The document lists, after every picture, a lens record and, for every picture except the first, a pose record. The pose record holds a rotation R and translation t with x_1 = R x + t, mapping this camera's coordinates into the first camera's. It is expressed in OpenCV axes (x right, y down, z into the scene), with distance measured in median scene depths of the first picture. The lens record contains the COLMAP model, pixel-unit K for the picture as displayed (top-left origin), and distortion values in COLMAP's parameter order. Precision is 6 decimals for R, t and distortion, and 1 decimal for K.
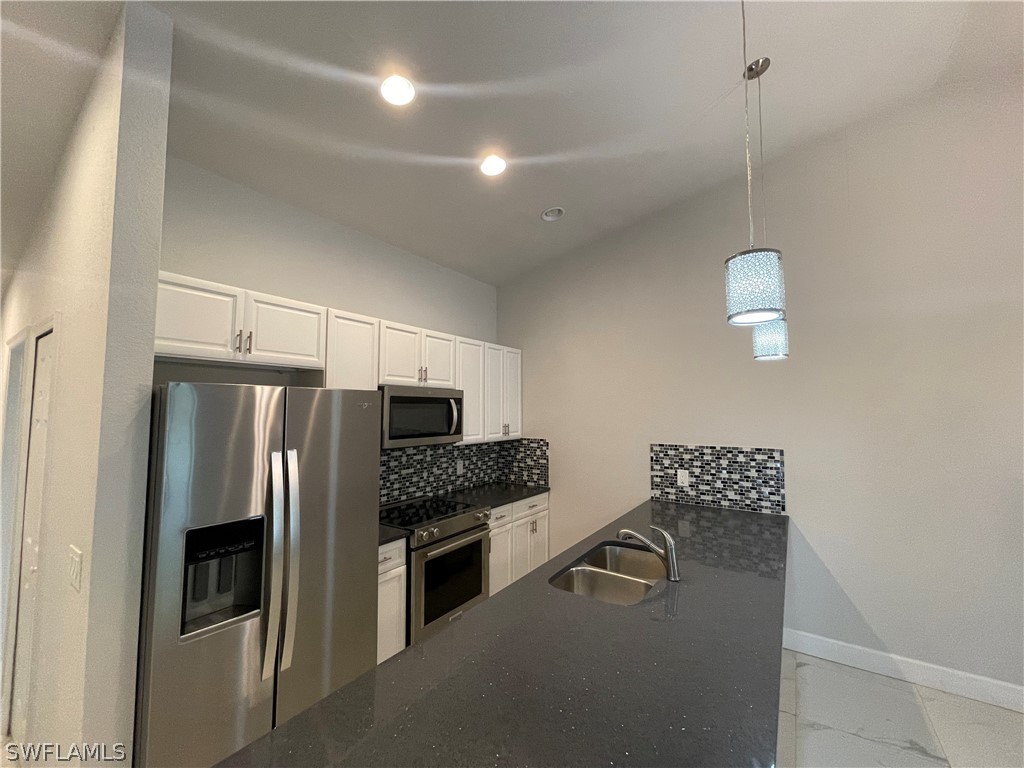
lens RADIAL K [[414.5, 0, 508.5], [0, 414.5, 384.7], [0, 0, 1]] dist [-0.003616, 0.003090]
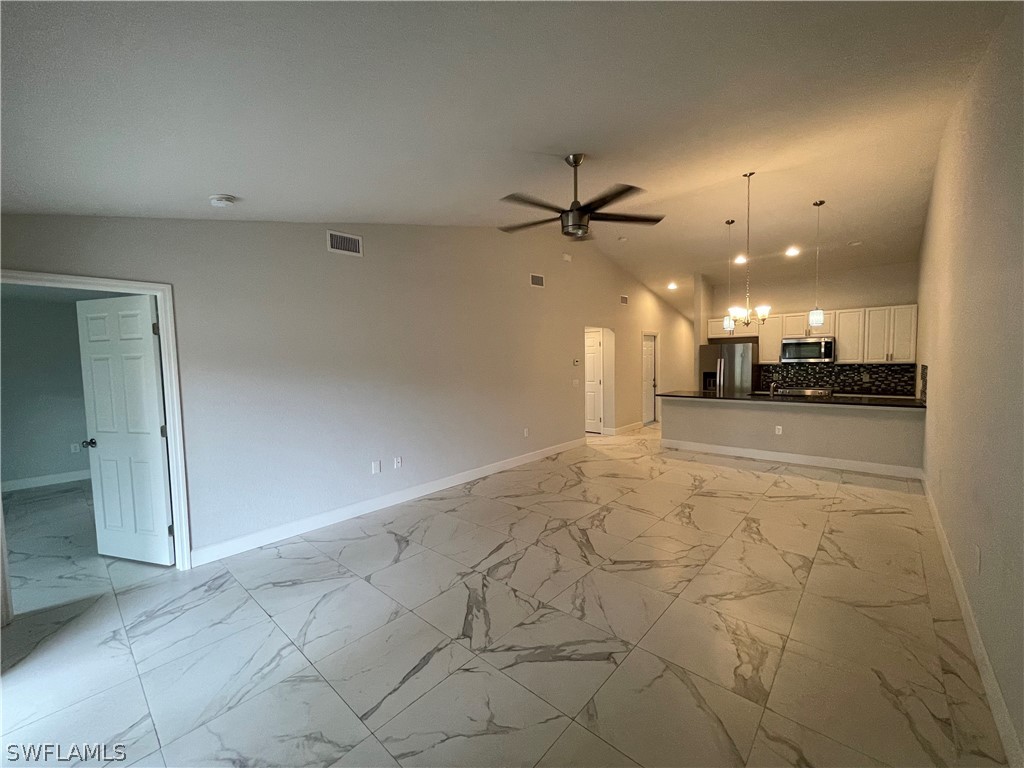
lens RADIAL K [[414.5, 0, 504.0], [0, 414.5, 384.0], [0, 0, 1]] dist [-0.003616, 0.003090]
pose [[-0.128906, 0.061118, -0.989772, 2.306311], [0.080367, 0.995460, 0.051002, 0.006163], [0.988395, -0.072970, -0.133233, -0.411184]]
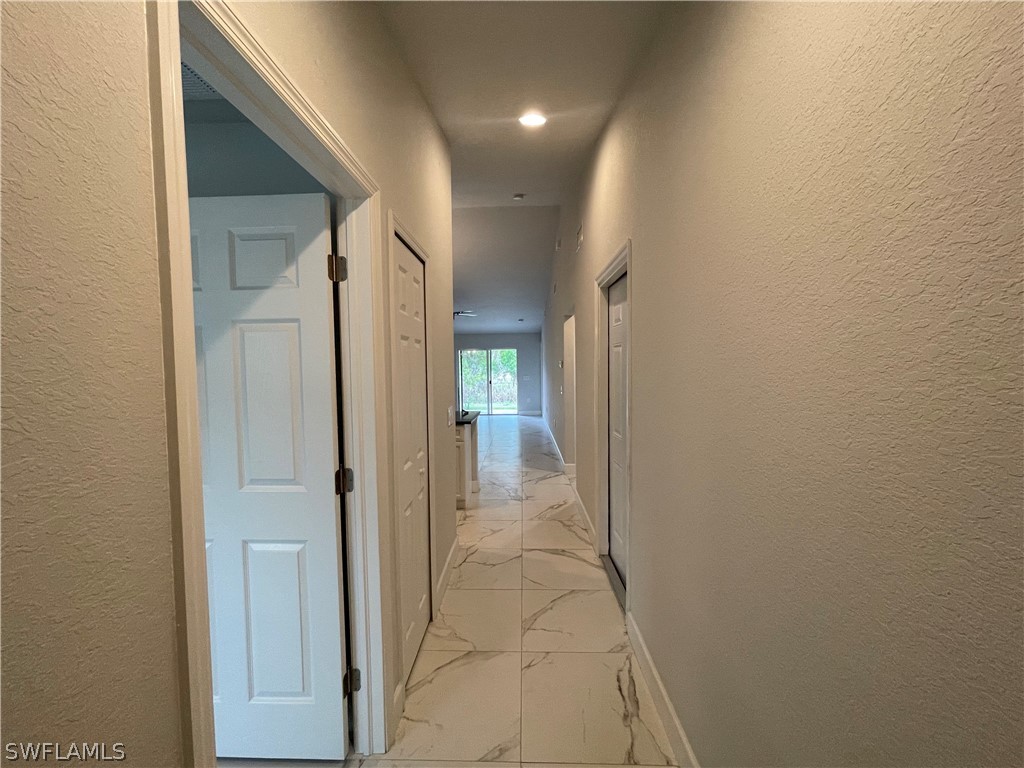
lens RADIAL K [[414.5, 0, 512.1], [0, 414.5, 383.2], [0, 0, 1]] dist [-0.003616, 0.003090]
pose [[-0.549286, -0.029190, 0.835124, -1.337835], [-0.040936, 0.999130, 0.007998, 0.116411], [-0.834631, -0.029793, -0.550003, 0.856931]]
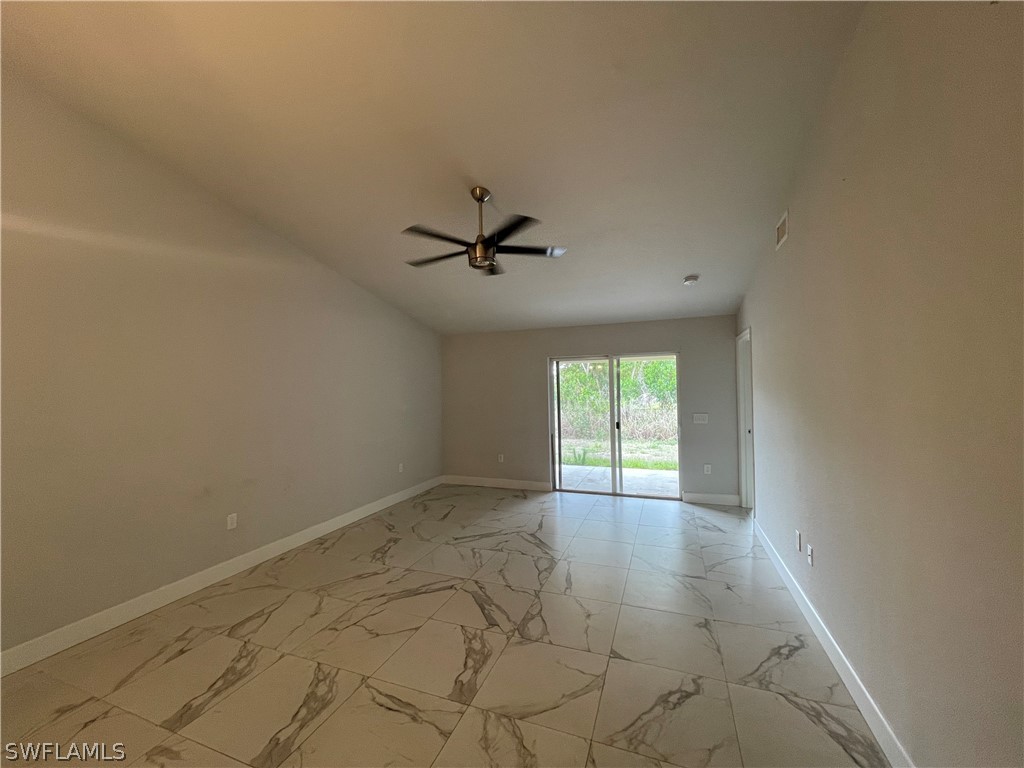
lens RADIAL K [[414.5, 0, 507.9], [0, 414.5, 381.1], [0, 0, 1]] dist [-0.003616, 0.003090]
pose [[-0.243332, 0.018890, 0.969759, 0.346295], [-0.043286, 0.998603, -0.030313, 0.021879], [-0.968977, -0.049353, -0.242174, -0.182101]]
